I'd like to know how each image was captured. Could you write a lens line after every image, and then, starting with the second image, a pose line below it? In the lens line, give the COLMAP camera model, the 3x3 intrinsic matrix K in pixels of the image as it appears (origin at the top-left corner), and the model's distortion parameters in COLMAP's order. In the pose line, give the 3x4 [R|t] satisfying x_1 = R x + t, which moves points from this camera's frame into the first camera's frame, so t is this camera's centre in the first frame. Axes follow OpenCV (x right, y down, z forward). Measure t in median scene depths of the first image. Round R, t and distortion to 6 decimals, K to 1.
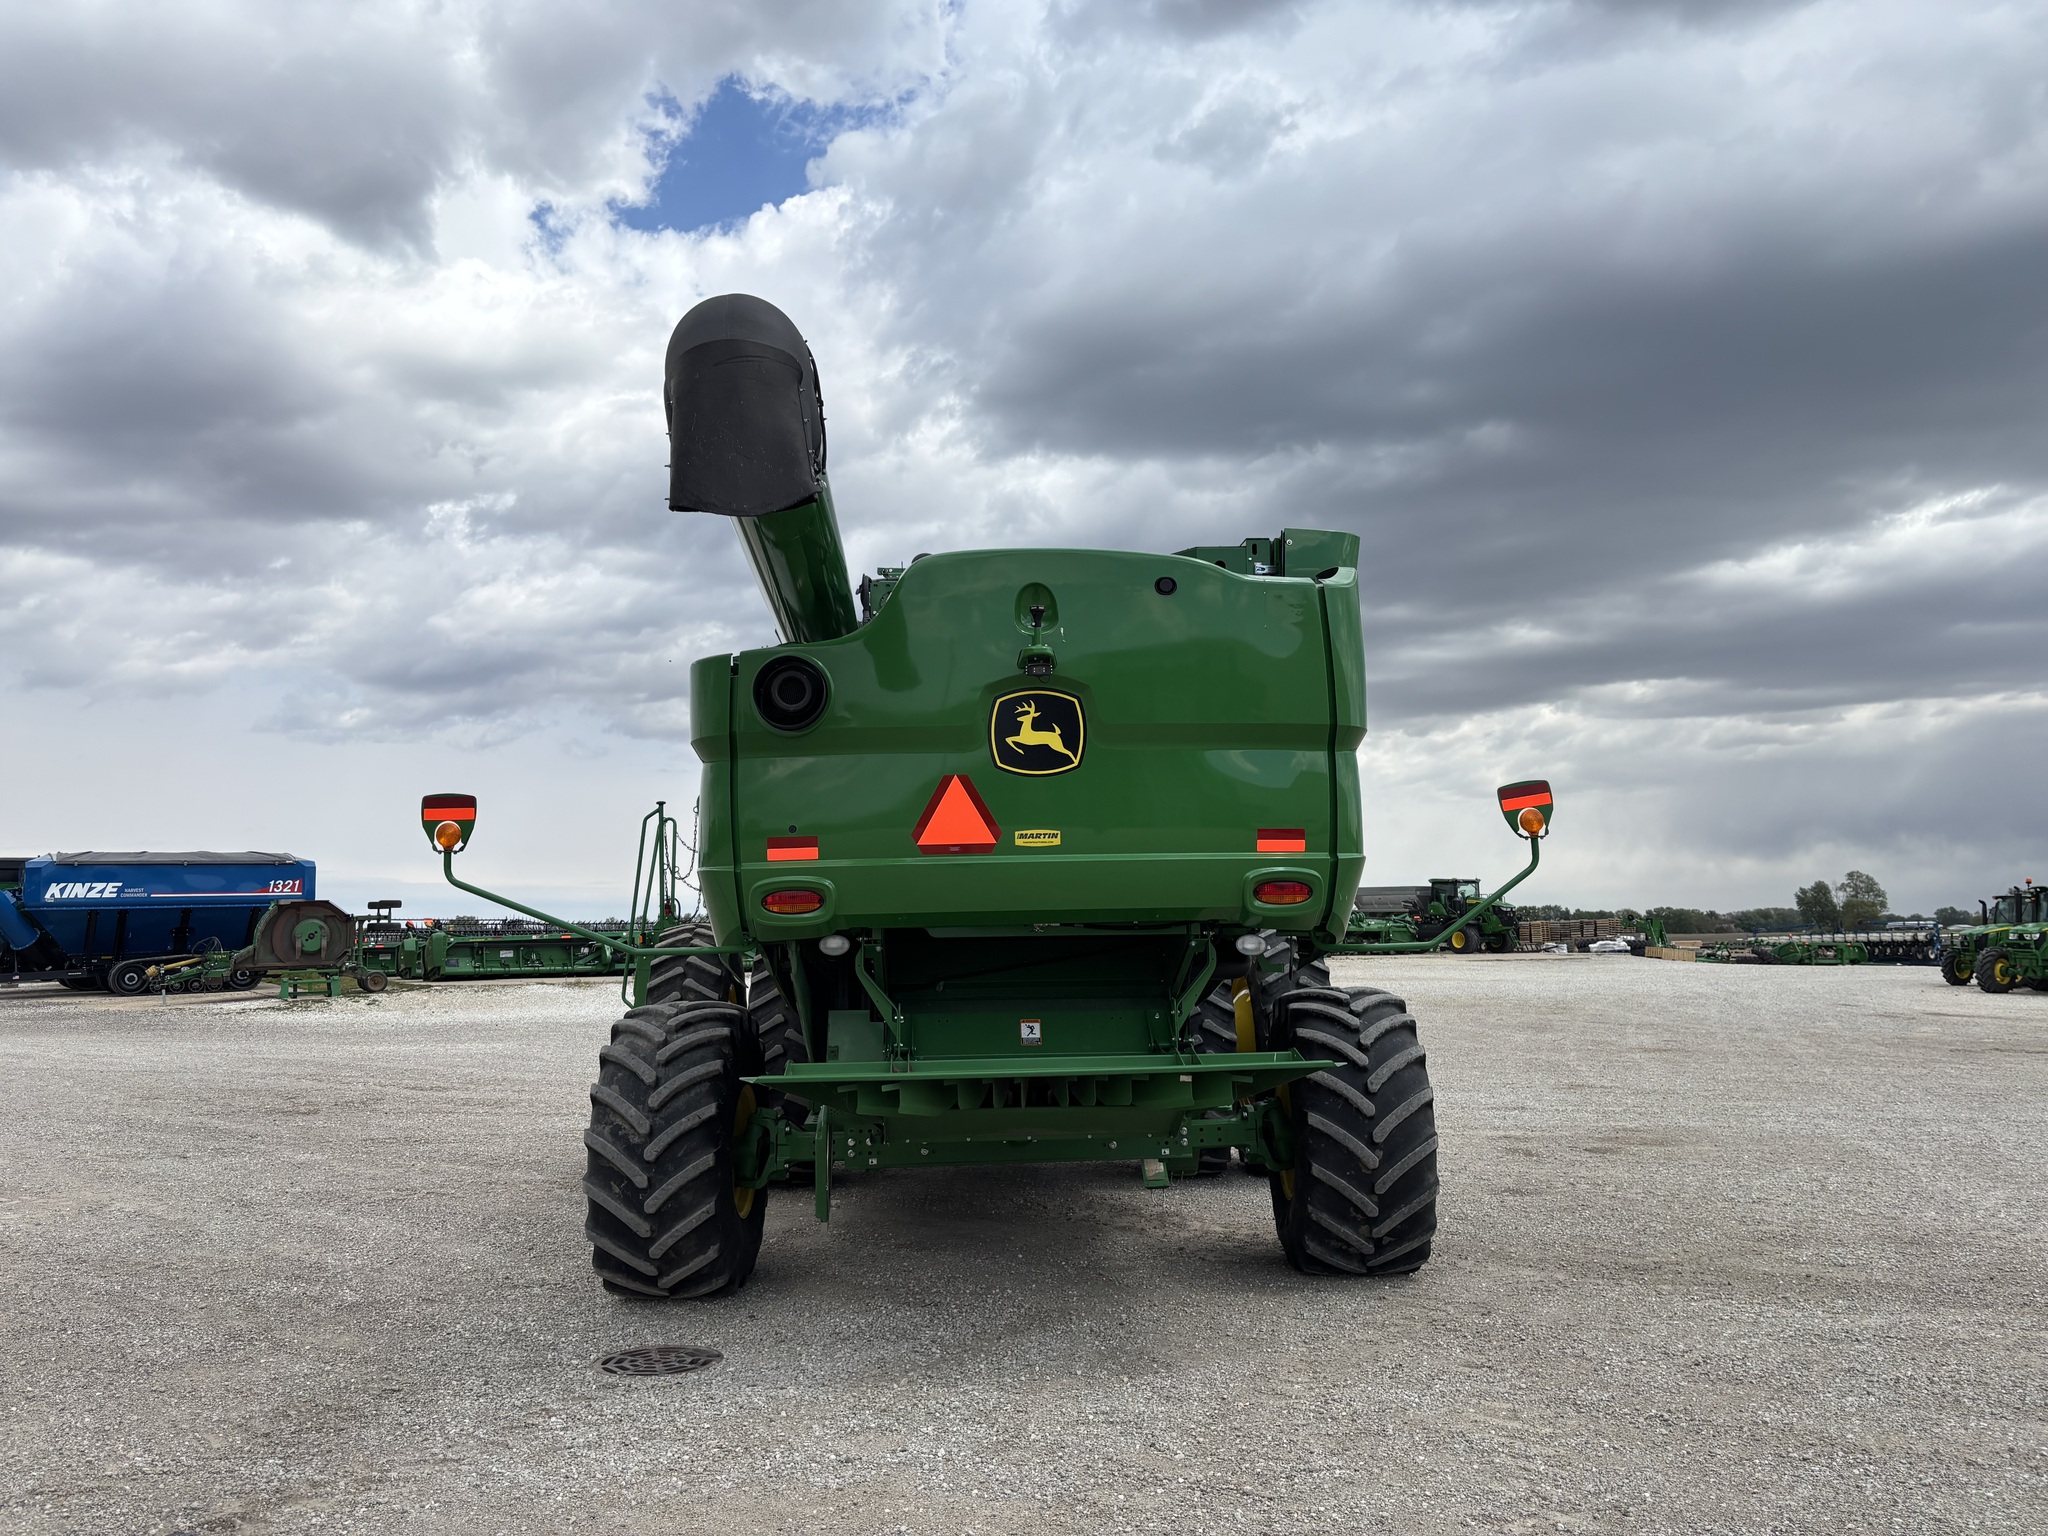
lens RADIAL K [[1554.9, 0, 1029.9], [0, 1554.9, 752.7], [0, 0, 1]] dist [0.039837, -0.043446]
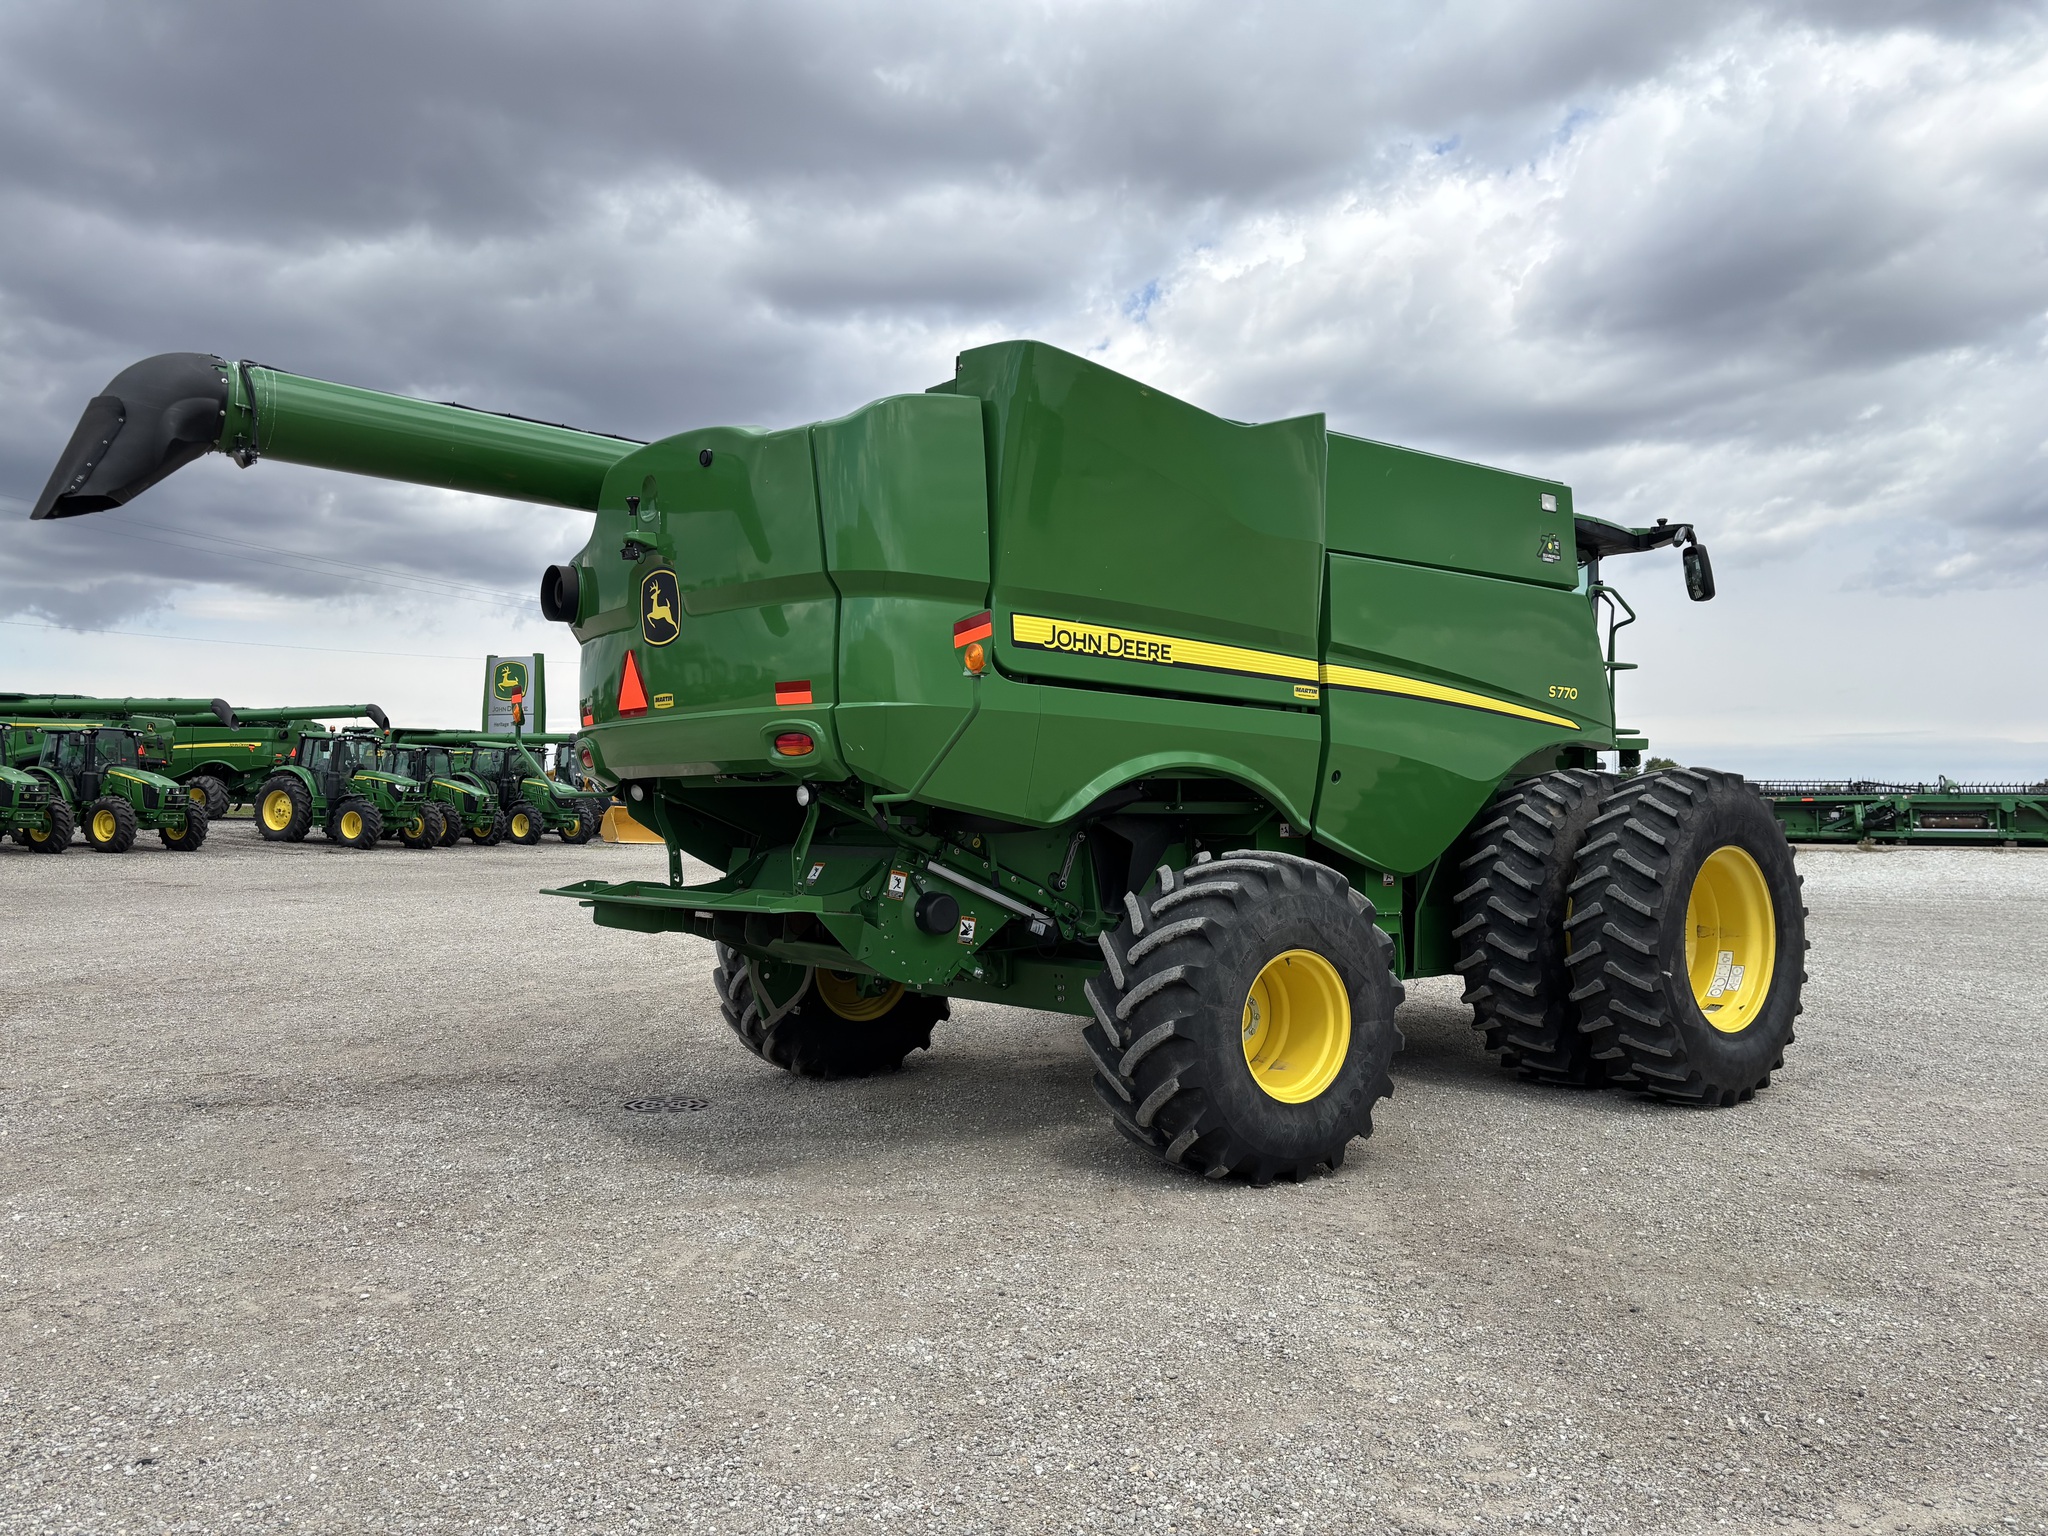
lens RADIAL K [[1554.9, 0, 1006.6], [0, 1554.9, 751.3], [0, 0, 1]] dist [0.039837, -0.043446]
pose [[0.575735, -0.012980, -0.817533, 0.901914], [0.083774, 0.995548, 0.043191, 0.052936], [0.813333, -0.093354, 0.574260, 0.459632]]
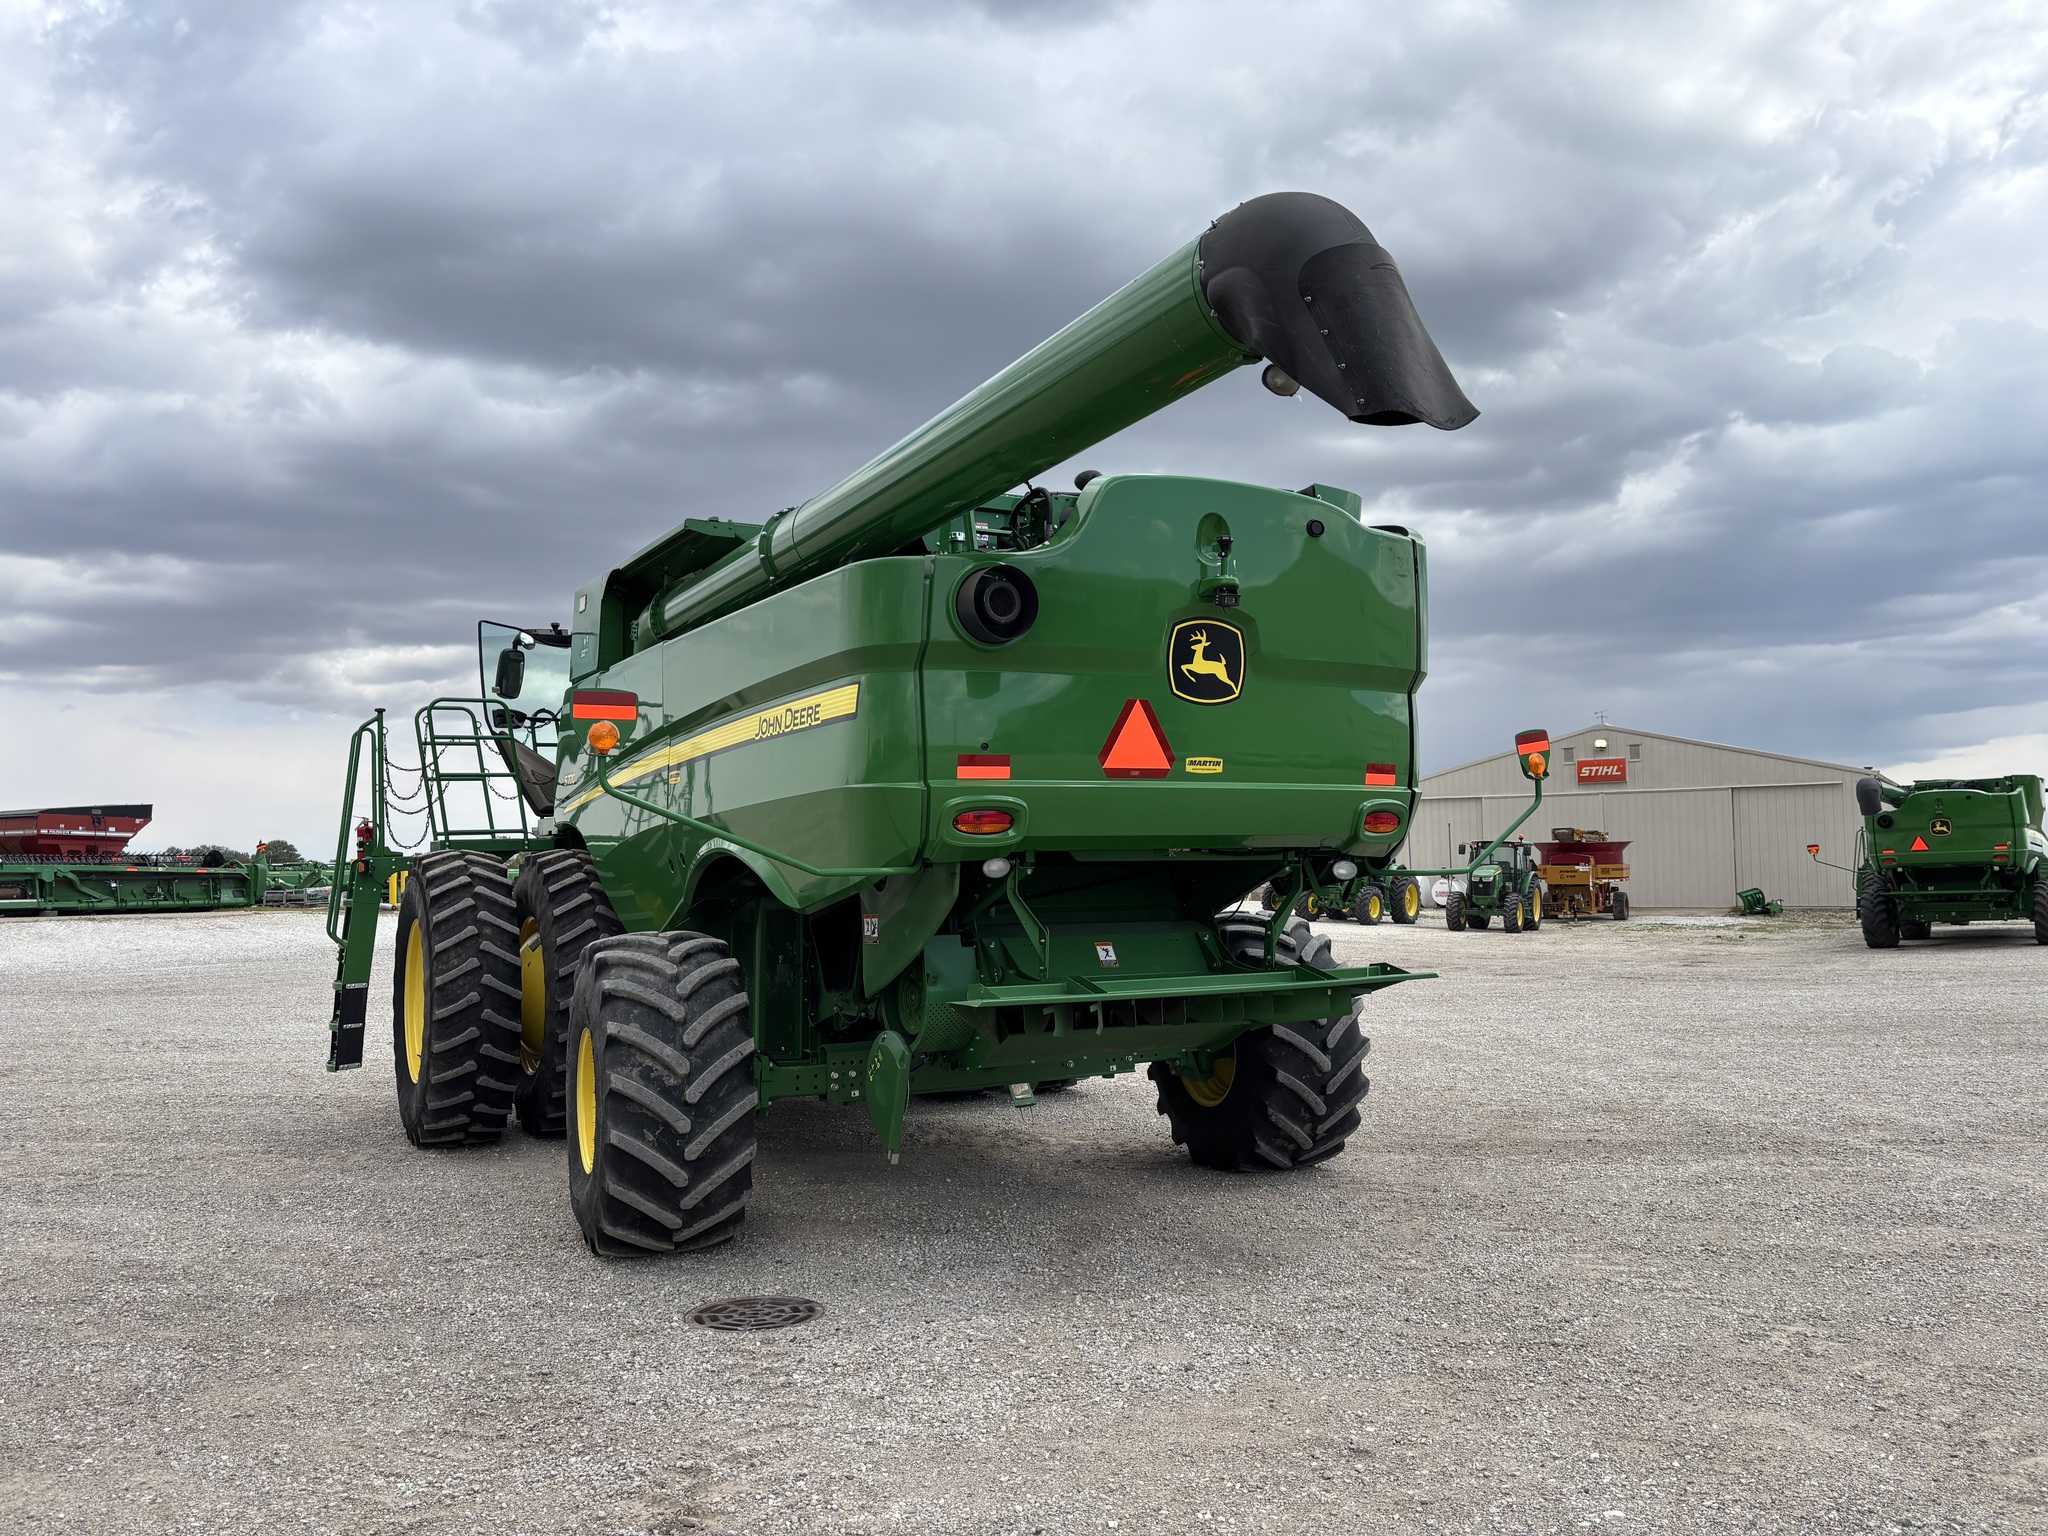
lens RADIAL K [[1554.9, 0, 1053.9], [0, 1554.9, 800.7], [0, 0, 1]] dist [0.039837, -0.043446]
pose [[0.897886, 0.025595, 0.439484, -0.447624], [-0.055452, 0.996933, 0.055232, 0.022837], [-0.436722, -0.073963, 0.896551, 0.102522]]
